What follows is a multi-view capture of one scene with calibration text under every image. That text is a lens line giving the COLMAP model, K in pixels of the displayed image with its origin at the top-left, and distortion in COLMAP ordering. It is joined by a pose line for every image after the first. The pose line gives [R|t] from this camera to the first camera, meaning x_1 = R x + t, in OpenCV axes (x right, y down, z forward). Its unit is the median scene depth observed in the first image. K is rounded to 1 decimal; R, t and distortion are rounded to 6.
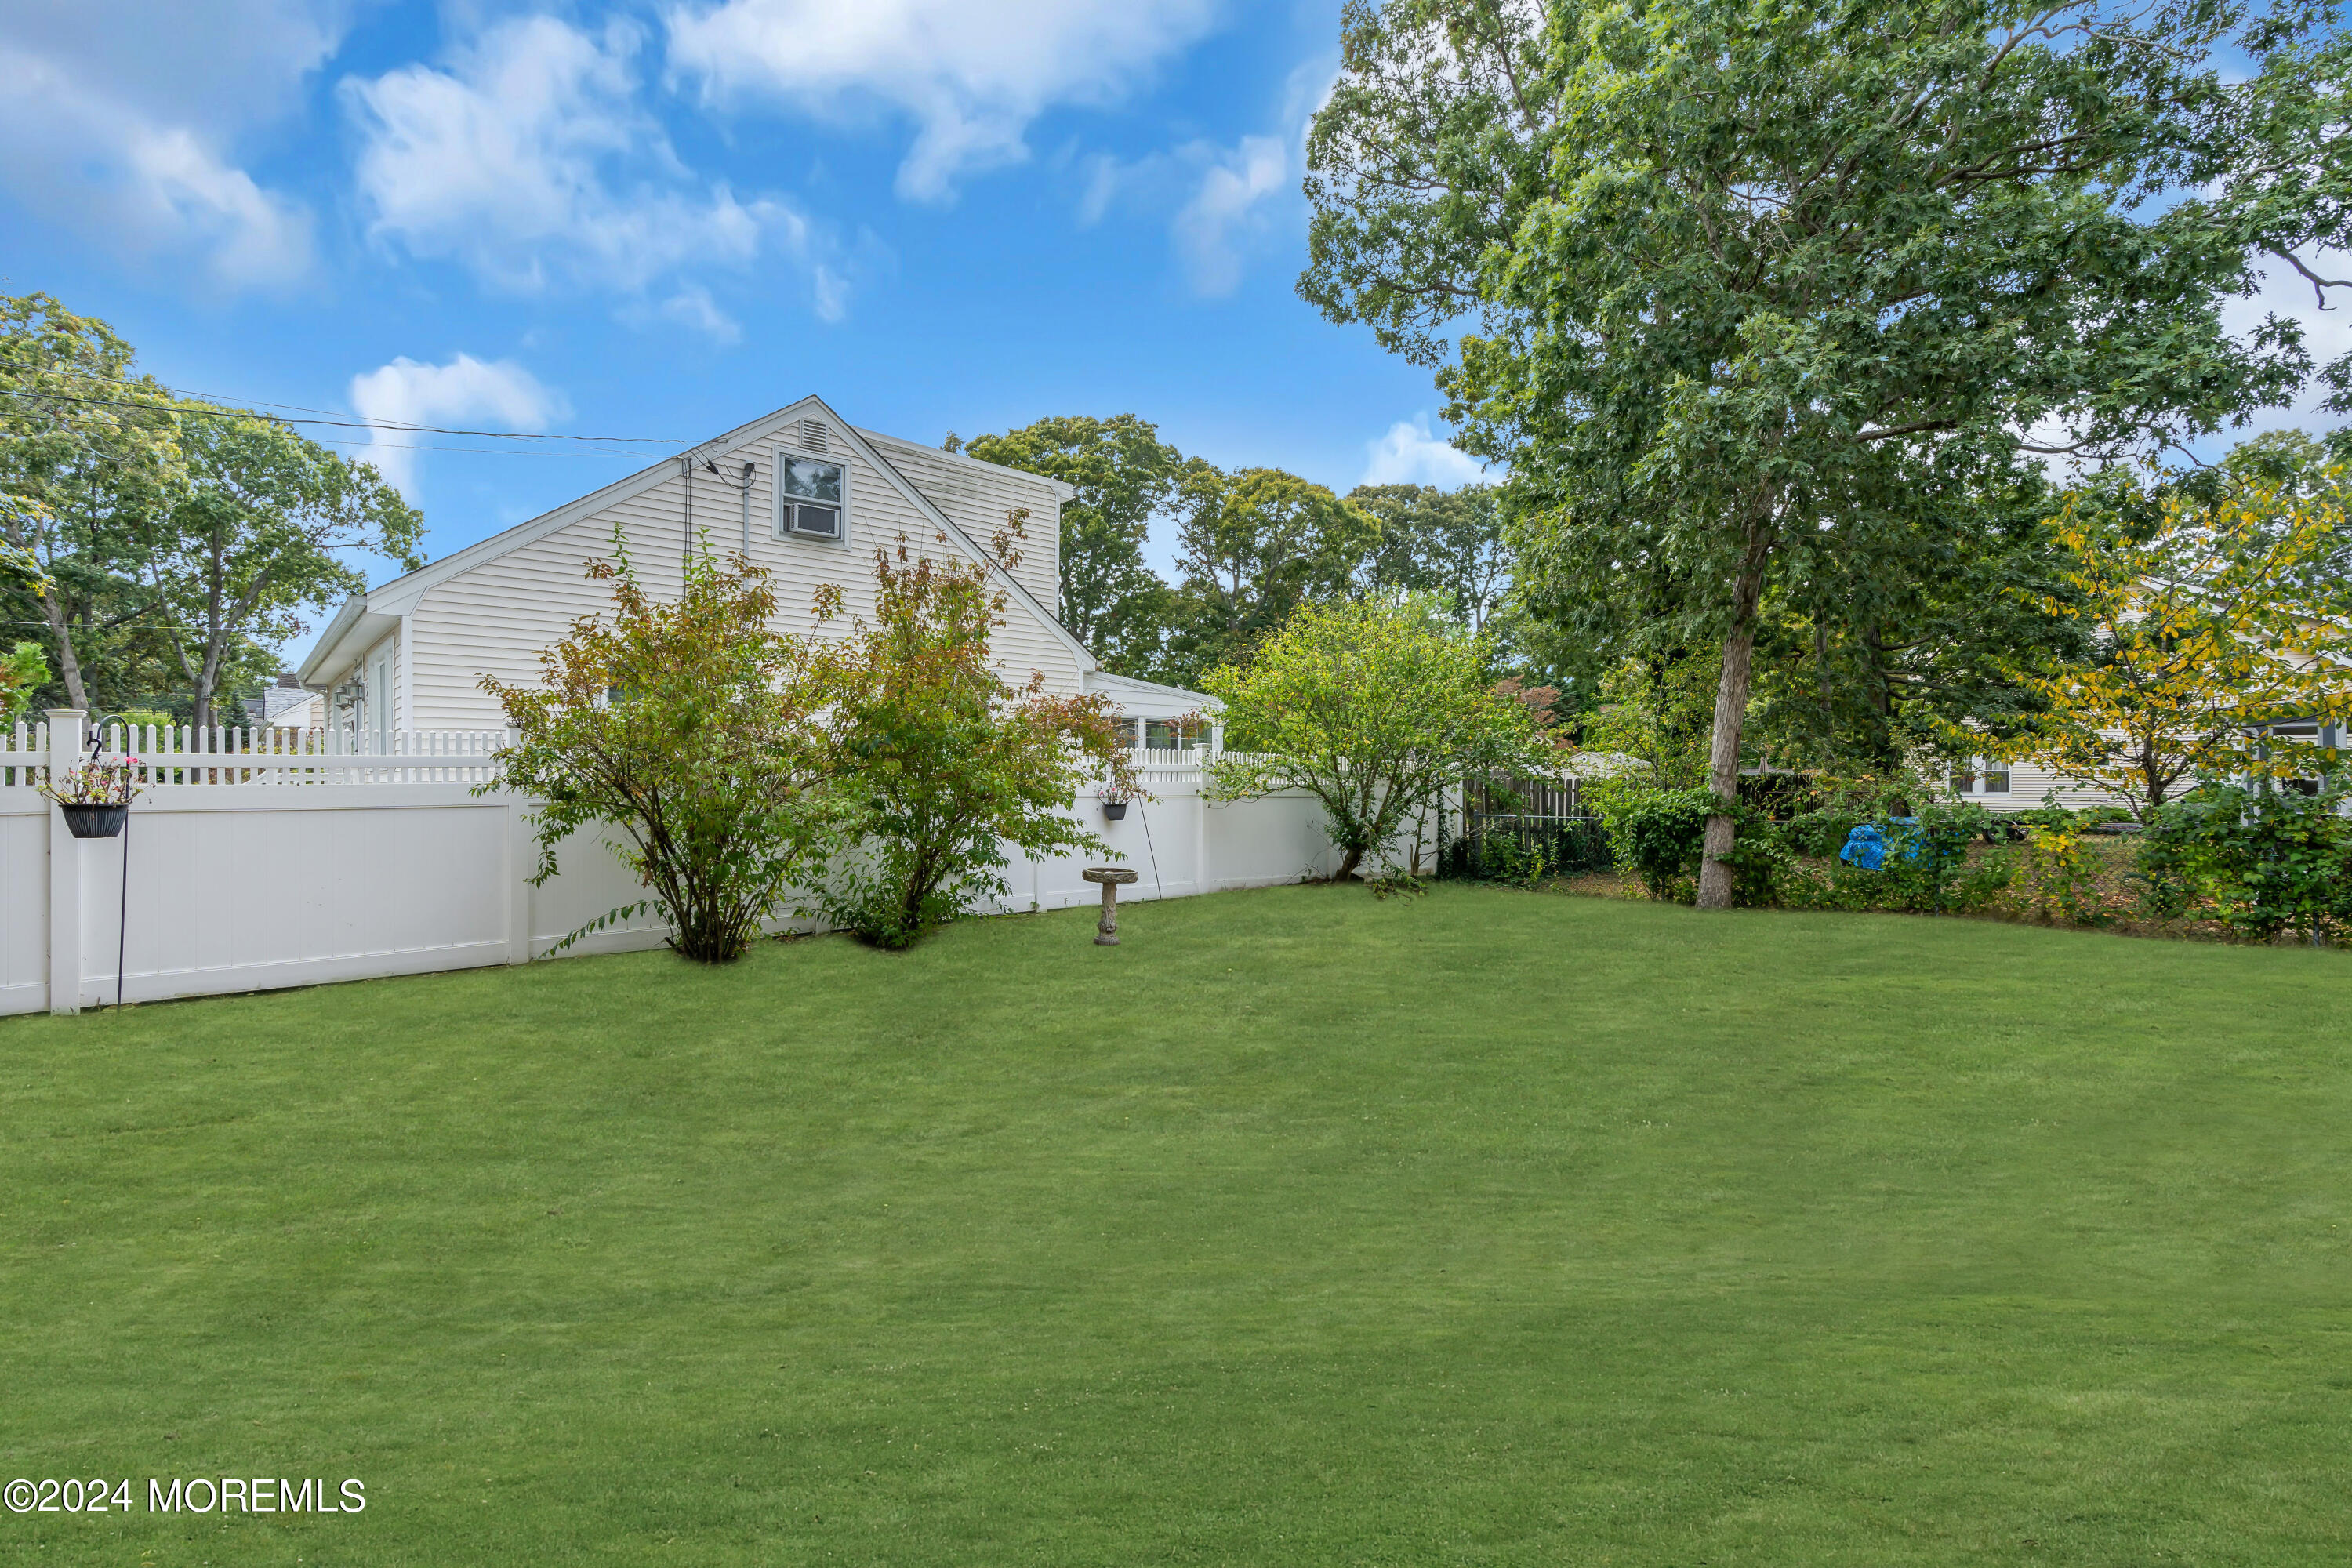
lens RADIAL K [[1055.5, 0, 1183.1], [0, 1055.5, 788.6], [0, 0, 1]] dist [-0.005890, 0.000631]
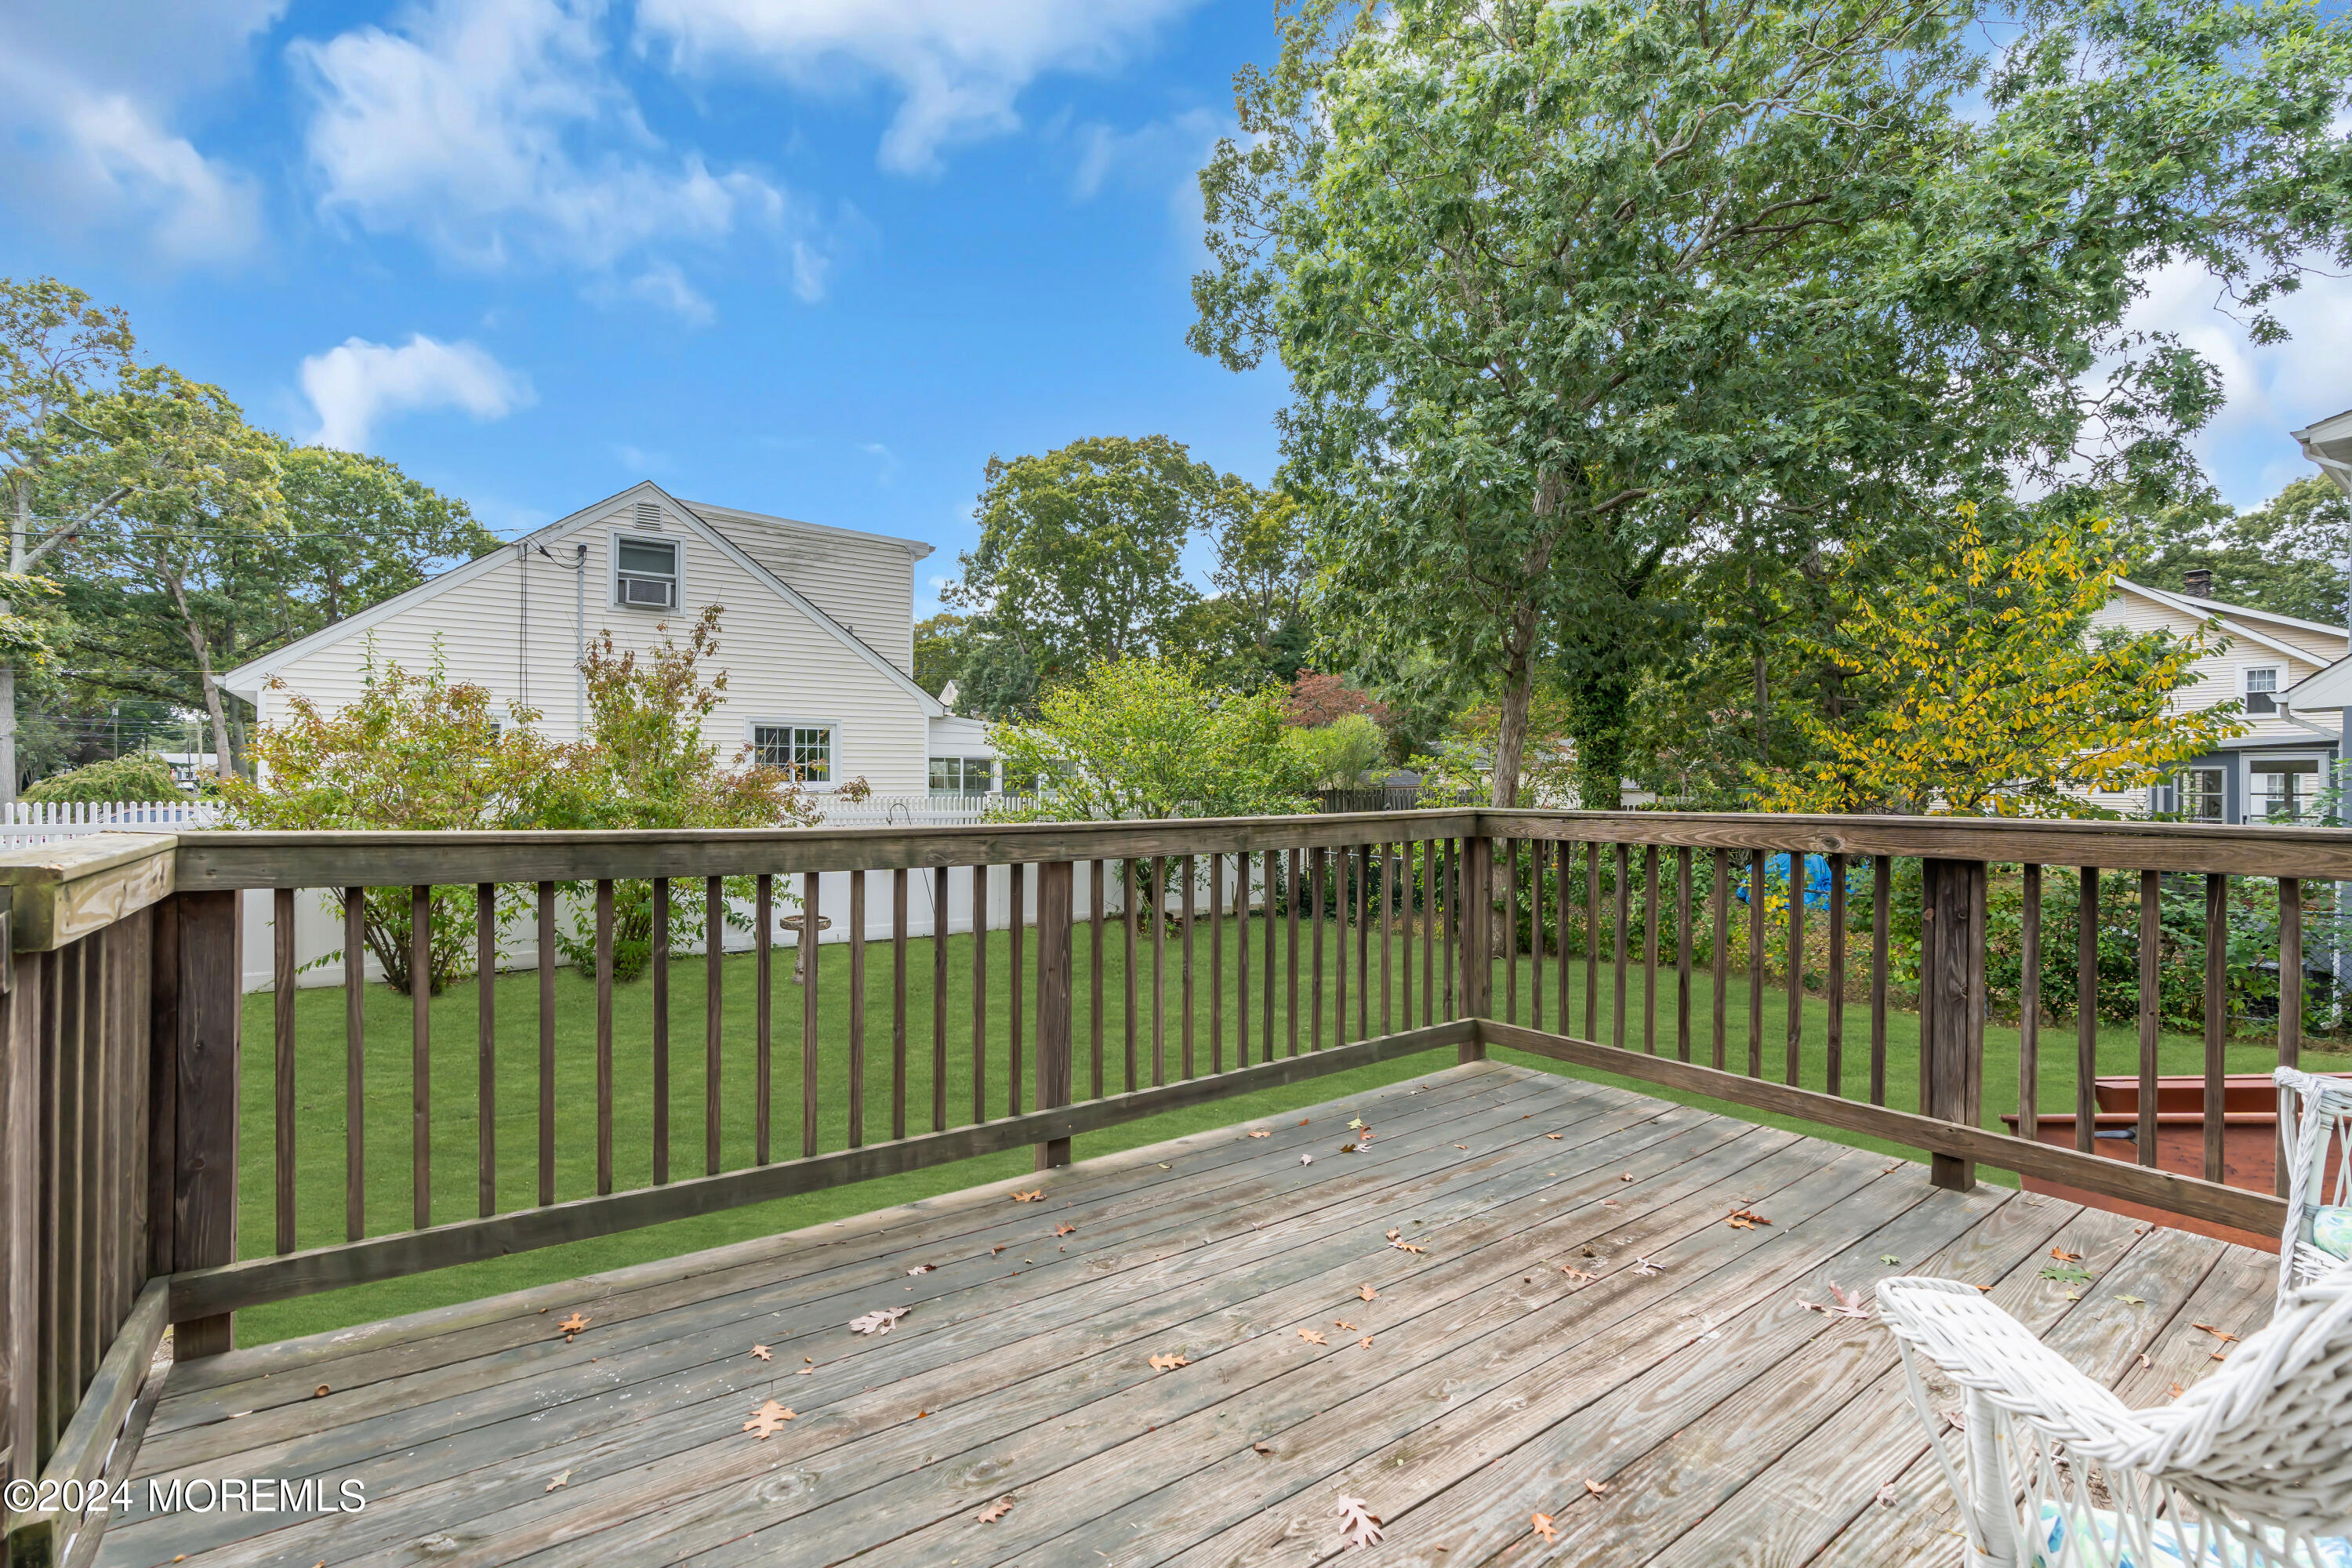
lens RADIAL K [[1055.5, 0, 1176.6], [0, 1055.5, 788.7], [0, 0, 1]] dist [-0.005890, 0.000631]
pose [[0.994485, 0.008344, -0.104548, 0.122394], [-0.008418, 0.999965, -0.000271, -0.018763], [0.104542, 0.001149, 0.994520, -0.020180]]
